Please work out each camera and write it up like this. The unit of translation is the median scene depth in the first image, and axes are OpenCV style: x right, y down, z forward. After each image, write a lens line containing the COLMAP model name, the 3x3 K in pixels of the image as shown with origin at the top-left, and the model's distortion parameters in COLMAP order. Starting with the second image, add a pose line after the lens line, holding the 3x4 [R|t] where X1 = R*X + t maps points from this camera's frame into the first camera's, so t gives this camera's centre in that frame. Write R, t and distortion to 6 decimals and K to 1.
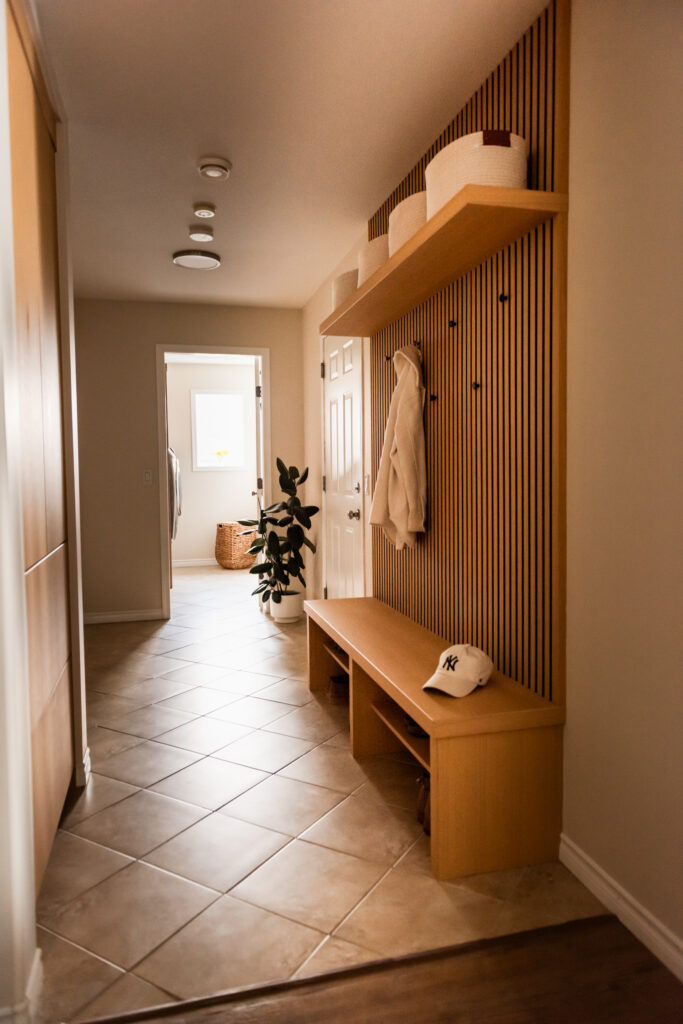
lens RADIAL K [[667.2, 0, 329.4], [0, 667.2, 502.6], [0, 0, 1]] dist [0.002986, -0.000357]
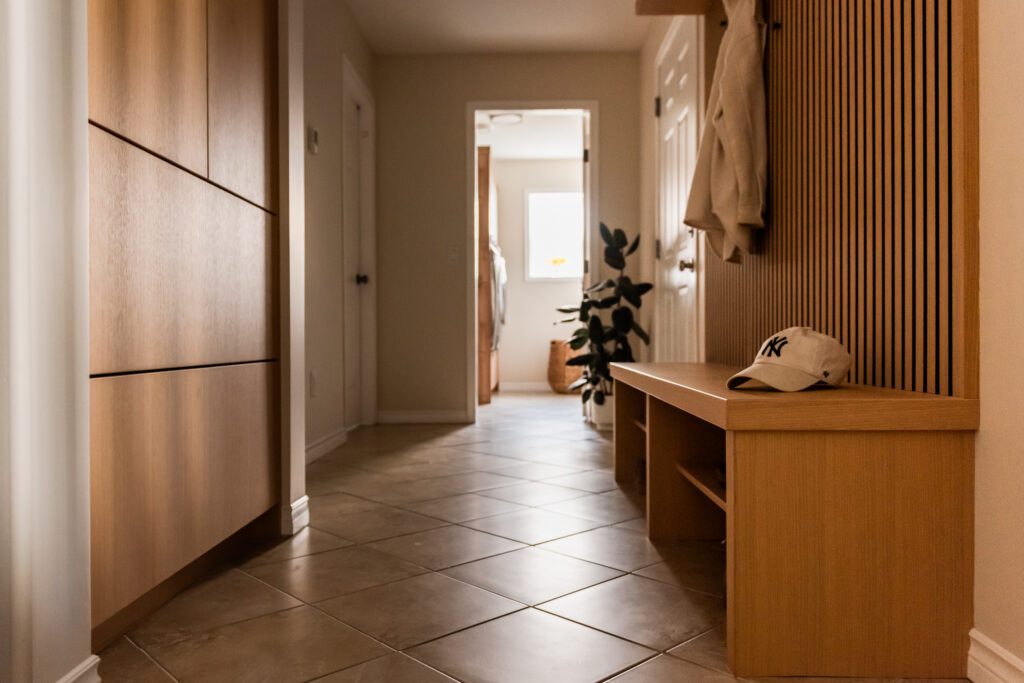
lens RADIAL K [[736.2, 0, 512.0], [0, 736.2, 341.5], [0, 0, 1]] dist [0.000540, 0.001955]
pose [[0.964978, 0.011245, -0.262089, 0.055082], [-0.022209, 0.998996, -0.038907, 0.118084], [0.261388, 0.043365, 0.964259, 0.119545]]
